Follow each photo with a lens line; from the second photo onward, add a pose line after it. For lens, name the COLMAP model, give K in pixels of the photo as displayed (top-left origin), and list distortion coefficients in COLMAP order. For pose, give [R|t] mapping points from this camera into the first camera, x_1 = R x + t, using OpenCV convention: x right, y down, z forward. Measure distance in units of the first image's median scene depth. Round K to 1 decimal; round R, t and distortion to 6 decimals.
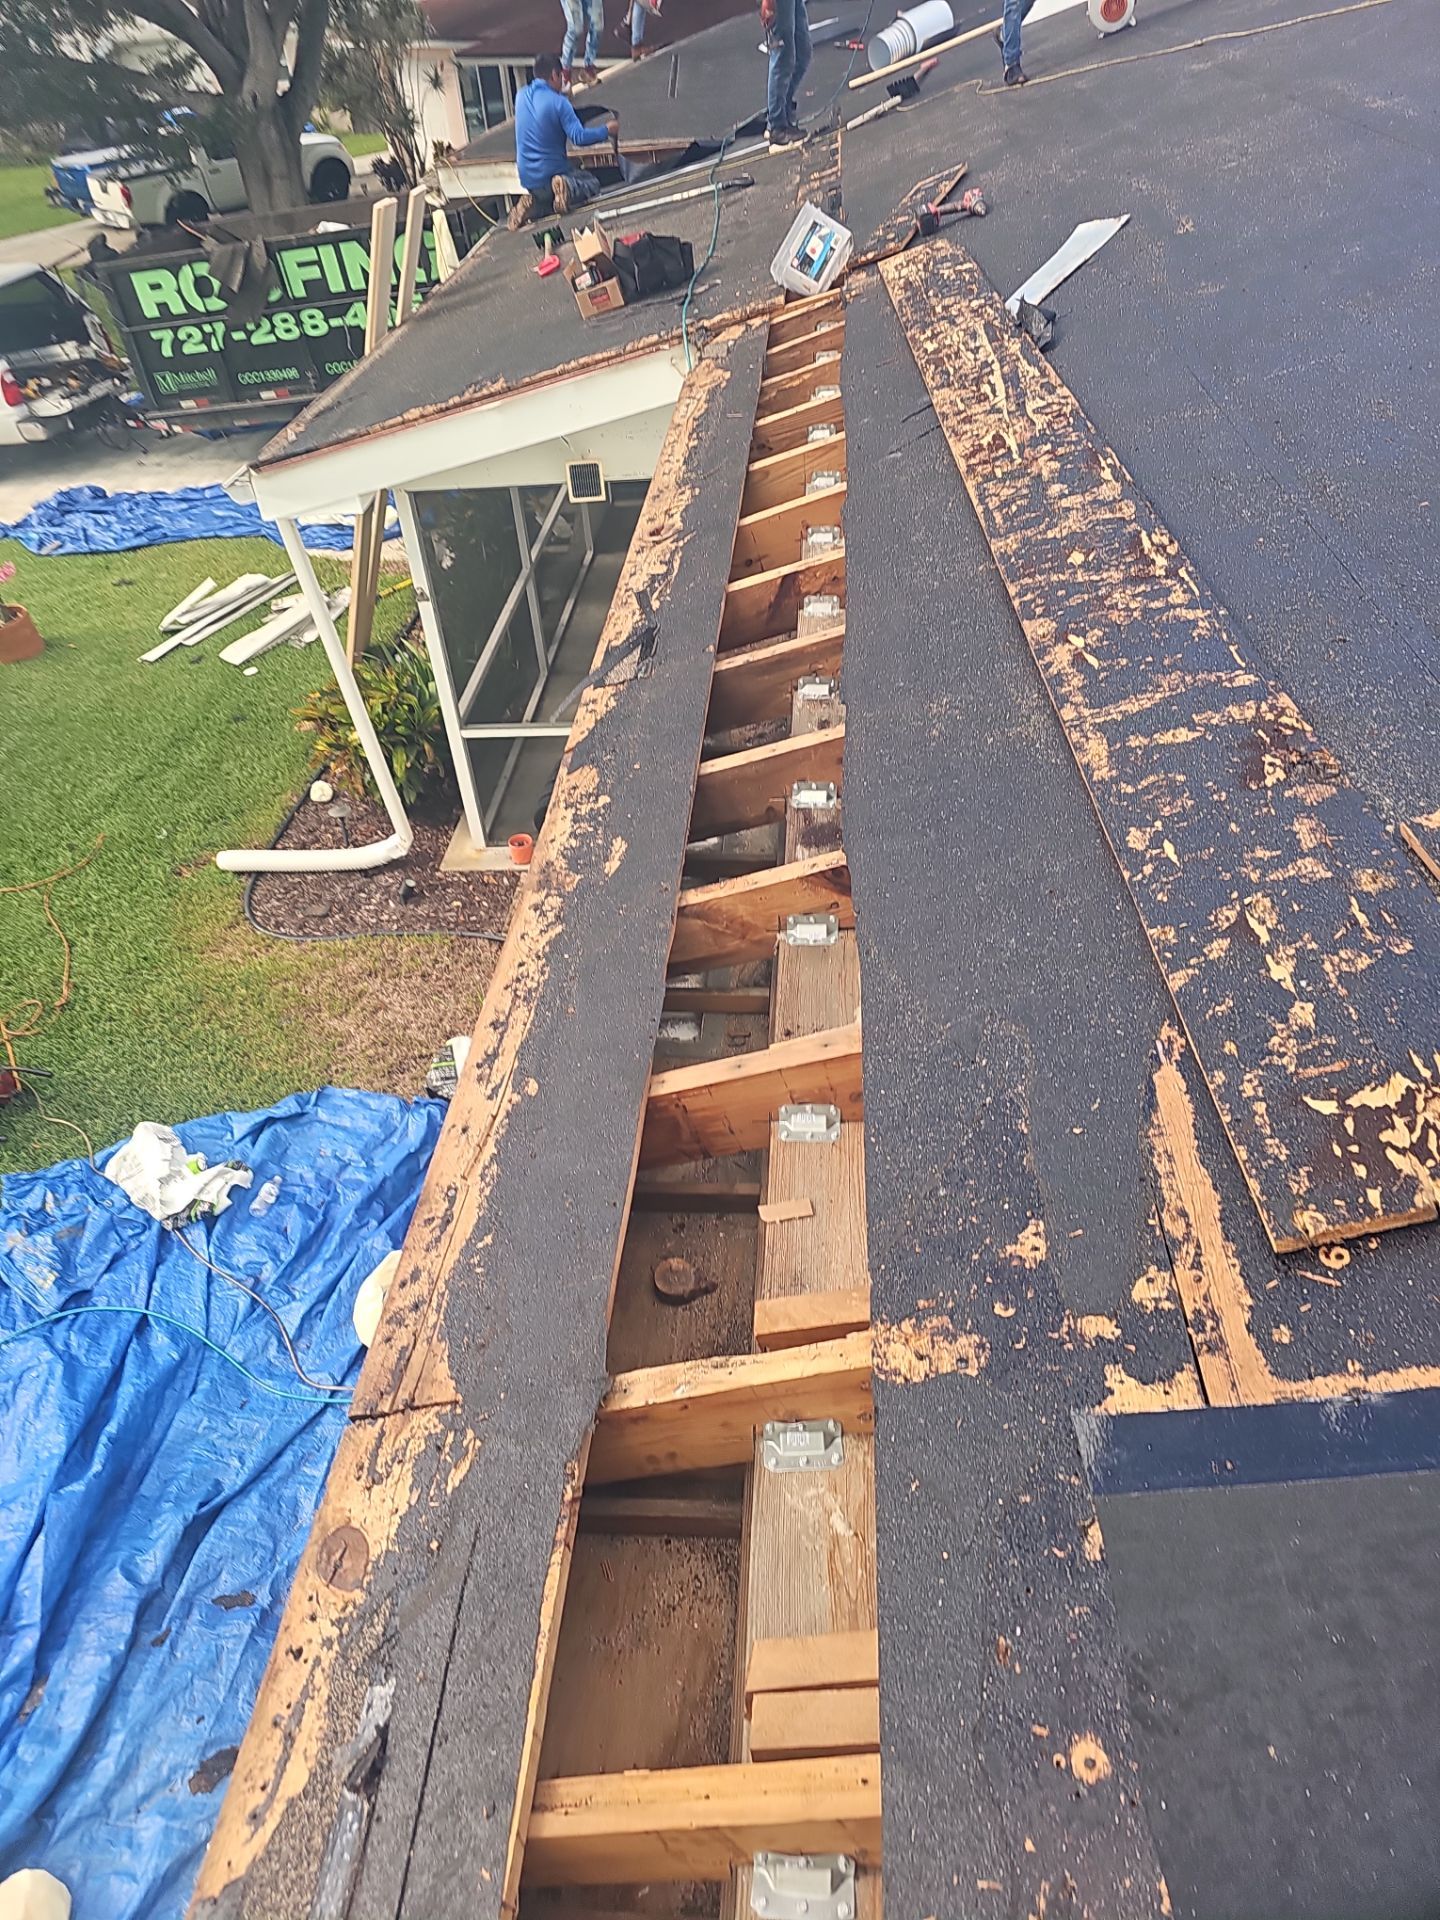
lens RADIAL K [[1267.6, 0, 720.0], [0, 1267.6, 960.0], [0, 0, 1]] dist [0.045805, -0.042327]
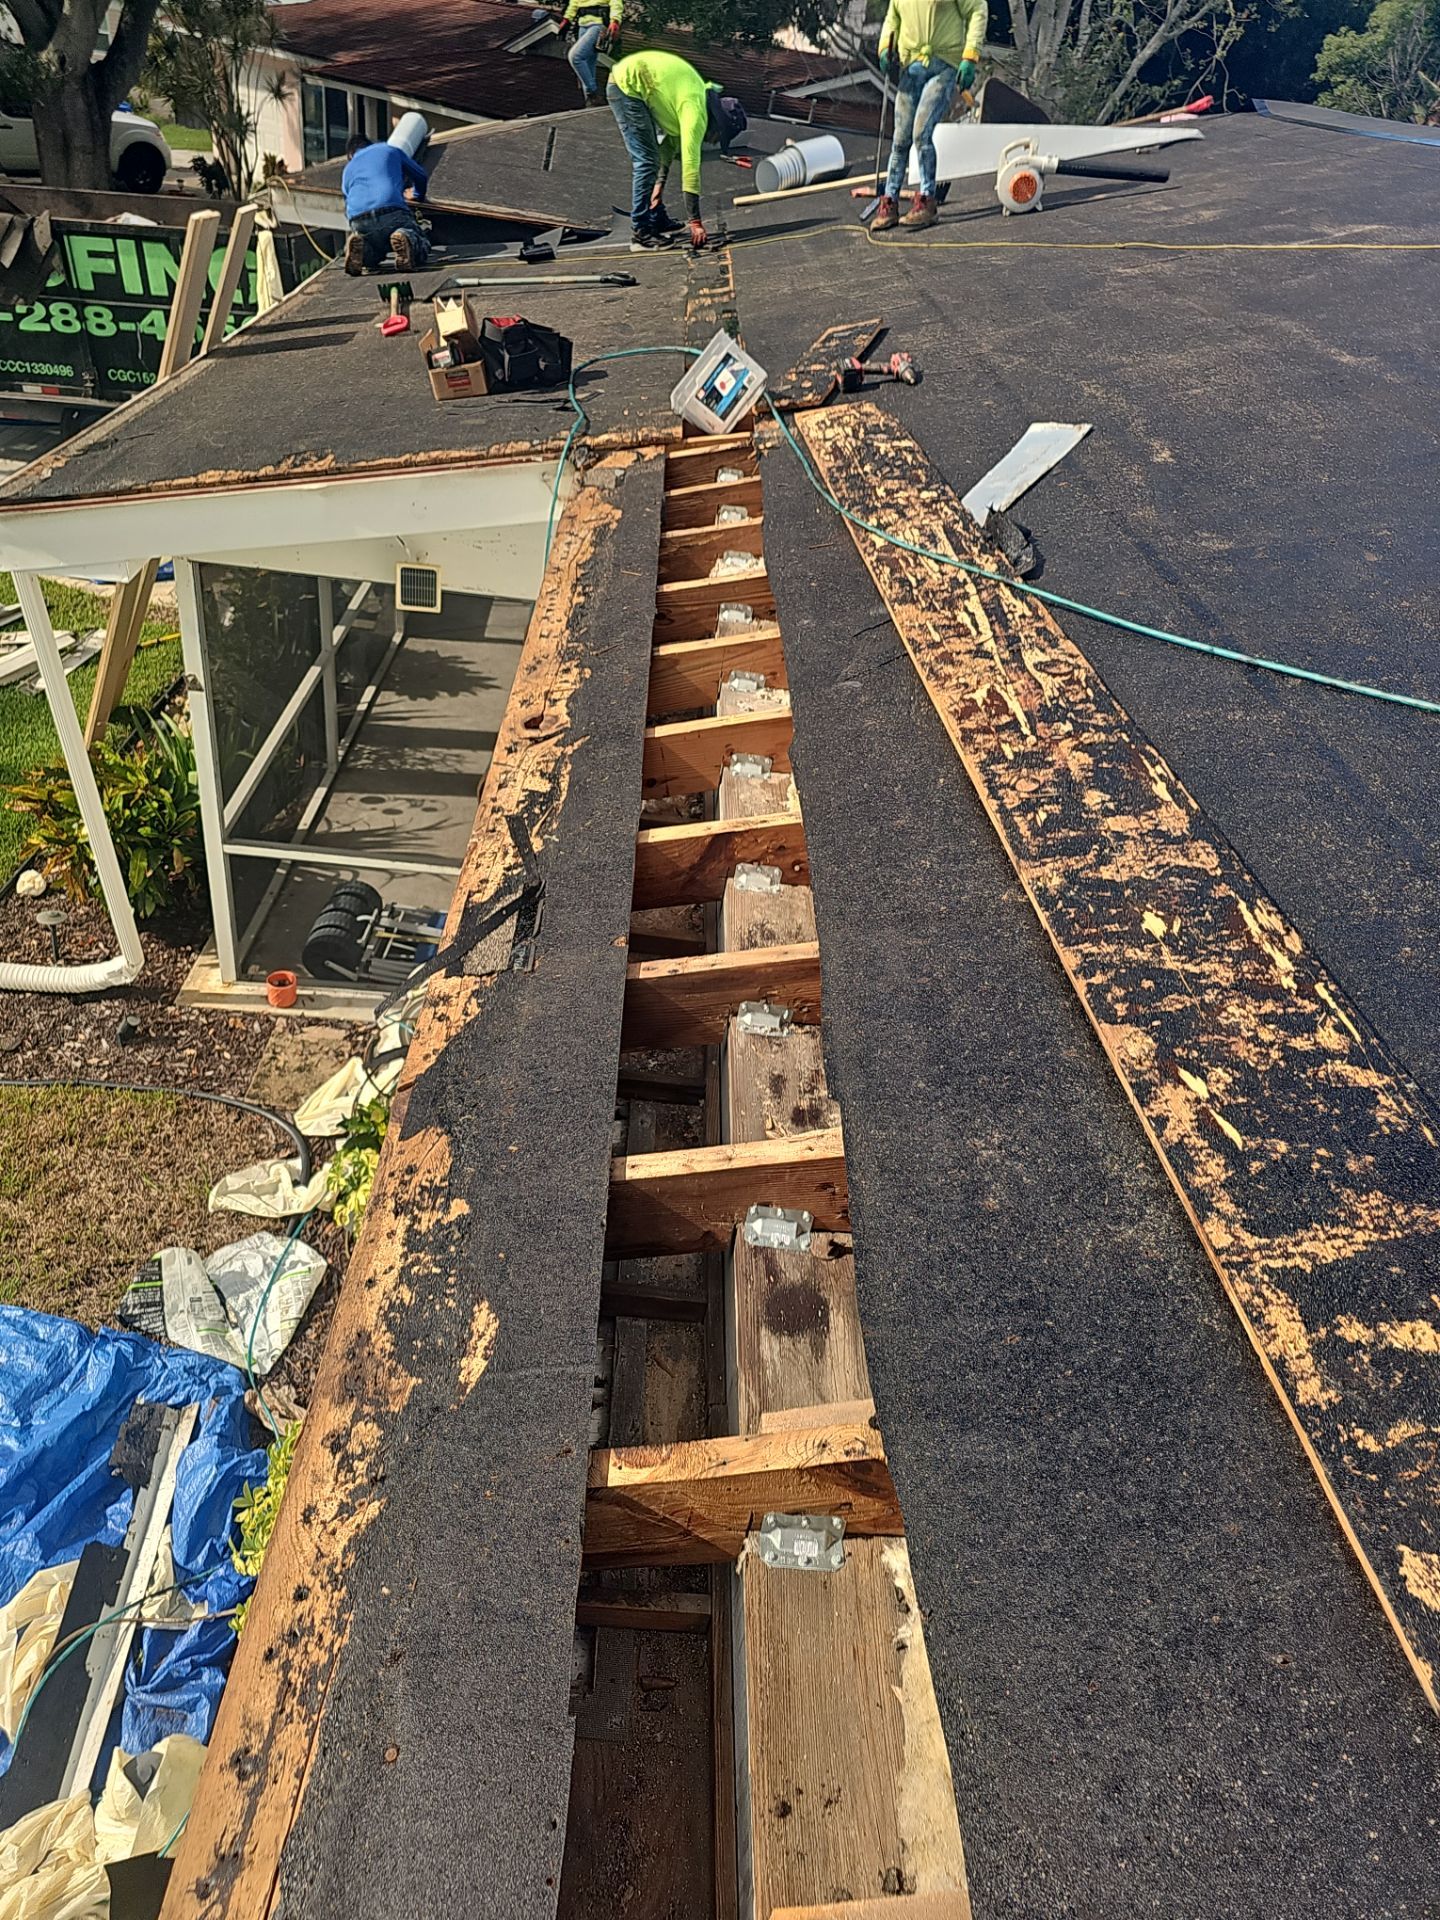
lens RADIAL K [[1267.6, 0, 720.0], [0, 1267.6, 960.0], [0, 0, 1]] dist [0.045805, -0.042327]
pose [[0.975515, 0.109758, 0.190588, -0.049034], [-0.099726, 0.993113, -0.061486, -0.110496], [-0.196024, 0.040974, 0.979743, 0.164207]]
